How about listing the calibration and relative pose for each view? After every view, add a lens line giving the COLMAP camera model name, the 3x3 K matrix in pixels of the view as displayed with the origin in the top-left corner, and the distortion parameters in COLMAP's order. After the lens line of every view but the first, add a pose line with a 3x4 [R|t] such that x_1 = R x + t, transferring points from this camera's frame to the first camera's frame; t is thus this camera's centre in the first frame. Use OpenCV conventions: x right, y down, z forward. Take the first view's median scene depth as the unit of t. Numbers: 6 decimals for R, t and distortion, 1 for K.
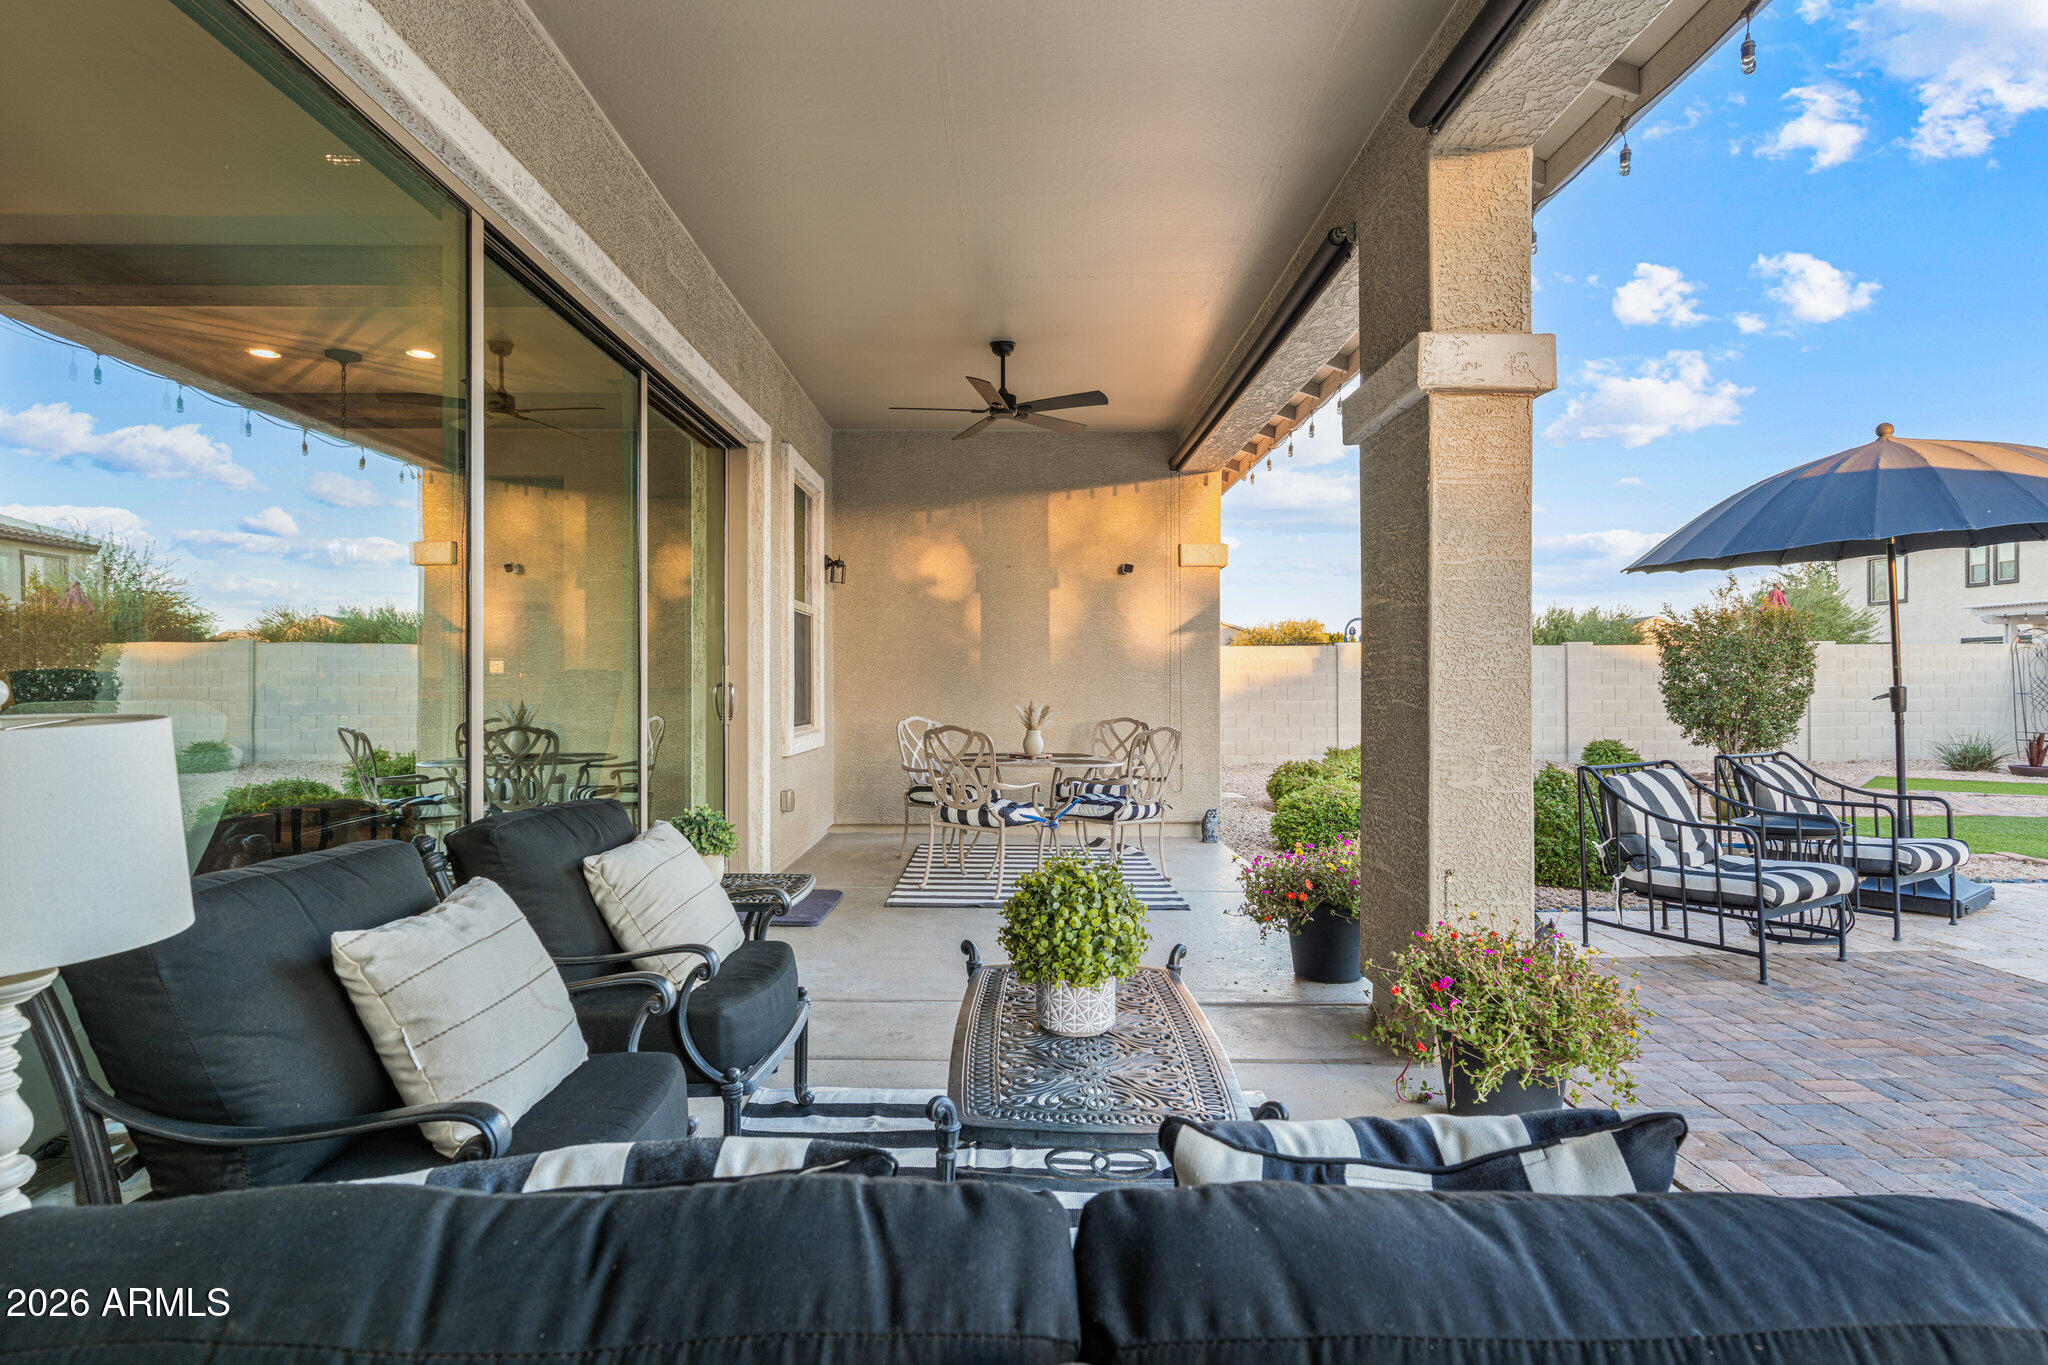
lens RADIAL K [[1039.4, 0, 1031.3], [0, 1039.4, 654.7], [0, 0, 1]] dist [0.003168, 0.000103]
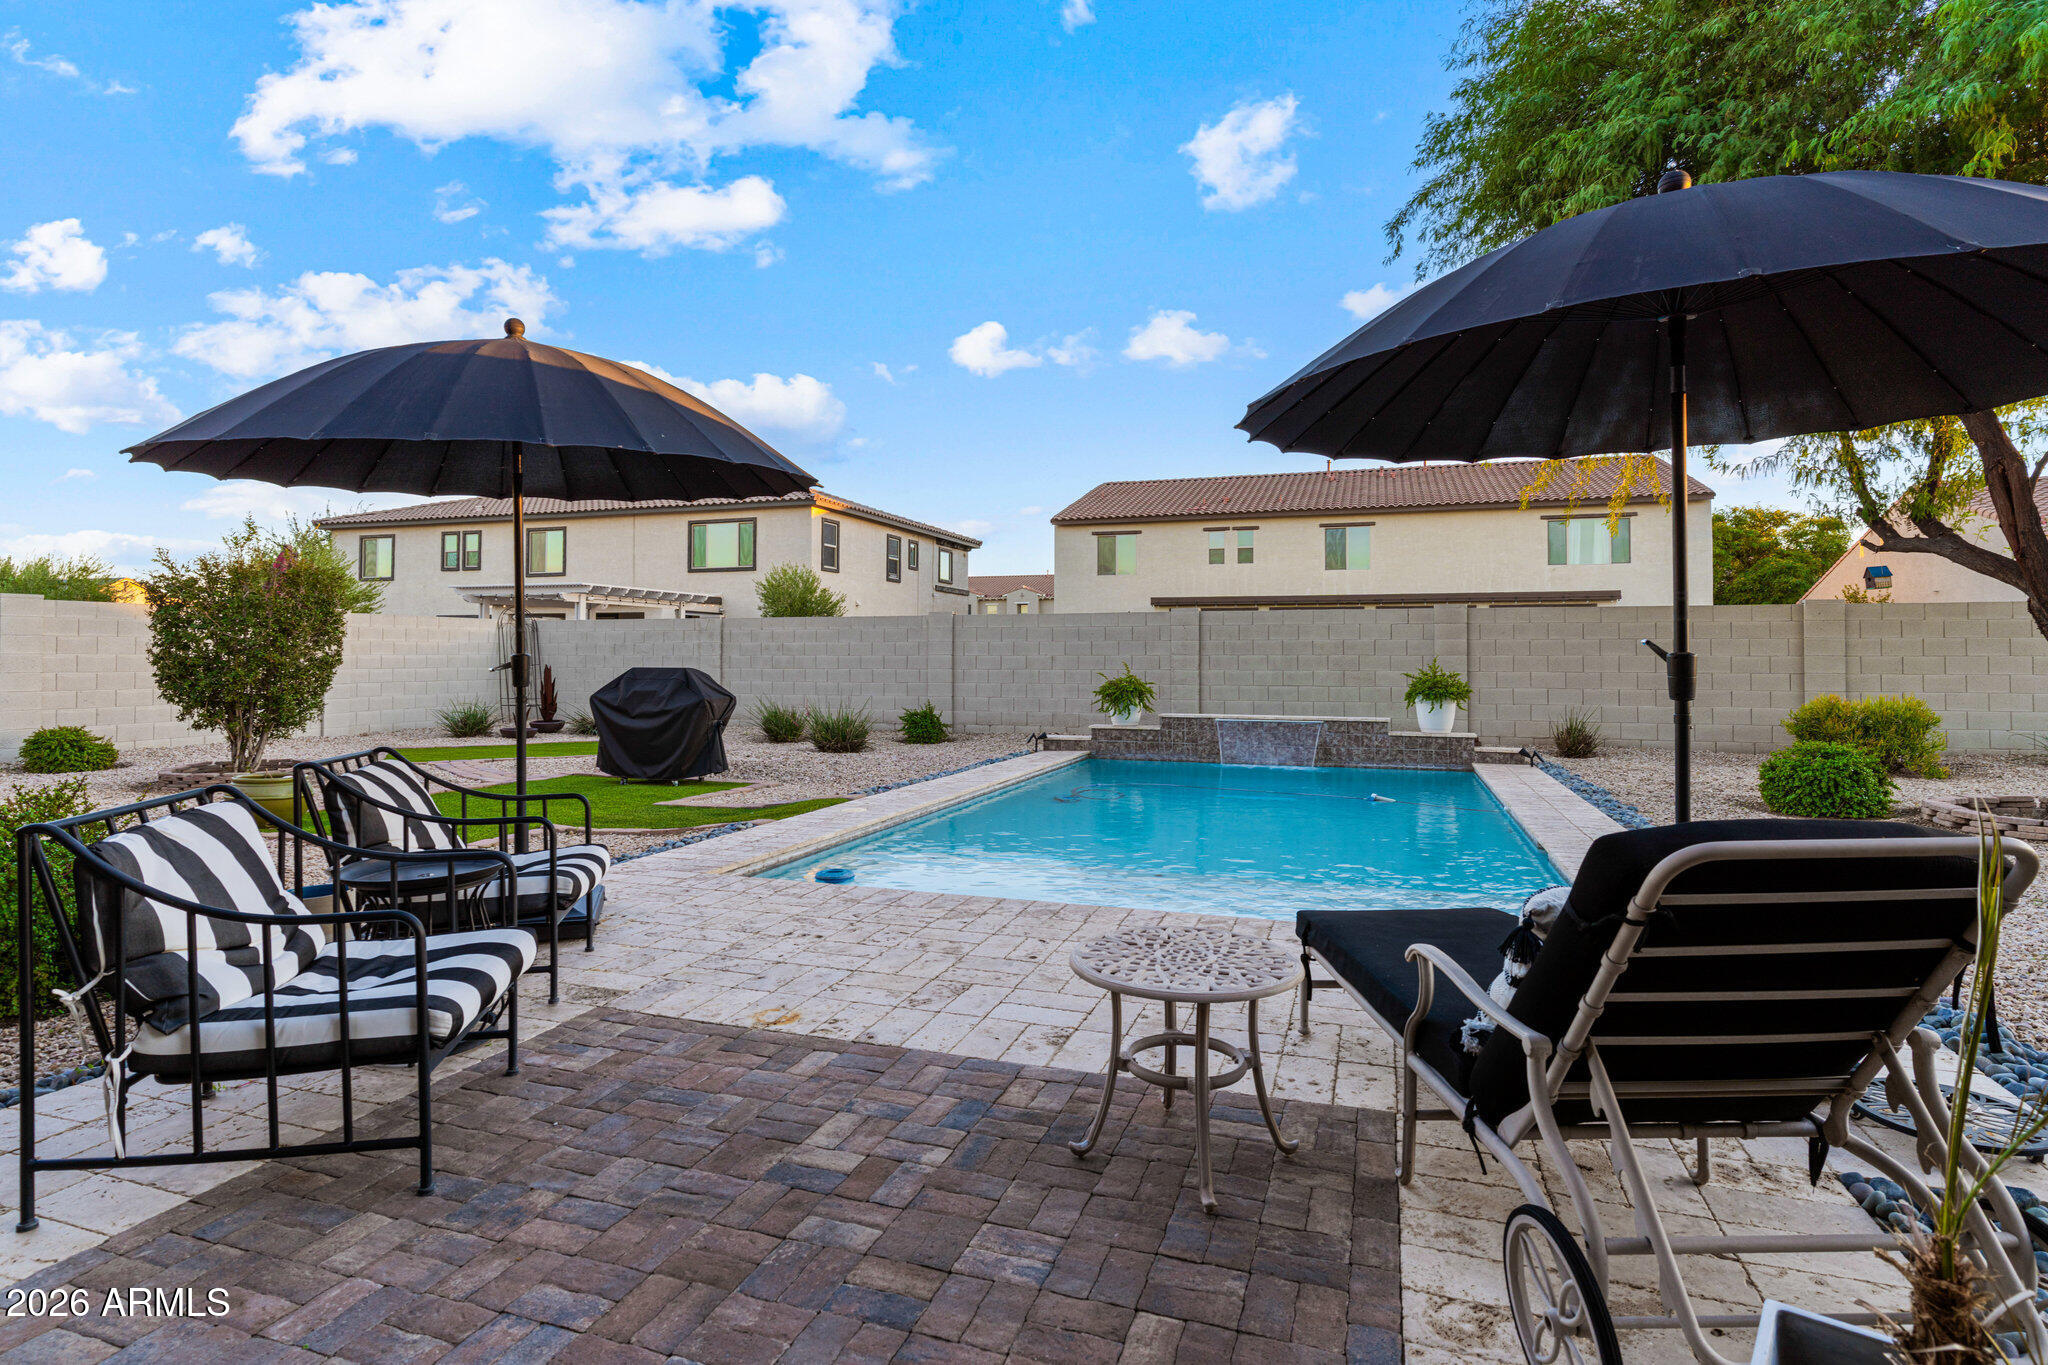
lens RADIAL K [[1039.4, 0, 1031.3], [0, 1039.4, 654.7], [0, 0, 1]] dist [0.003168, 0.000103]
pose [[0.309551, 0.006825, 0.950858, 0.158997], [-0.033192, 0.999442, 0.003632, 0.011911], [-0.950303, -0.032686, 0.309605, 0.306427]]
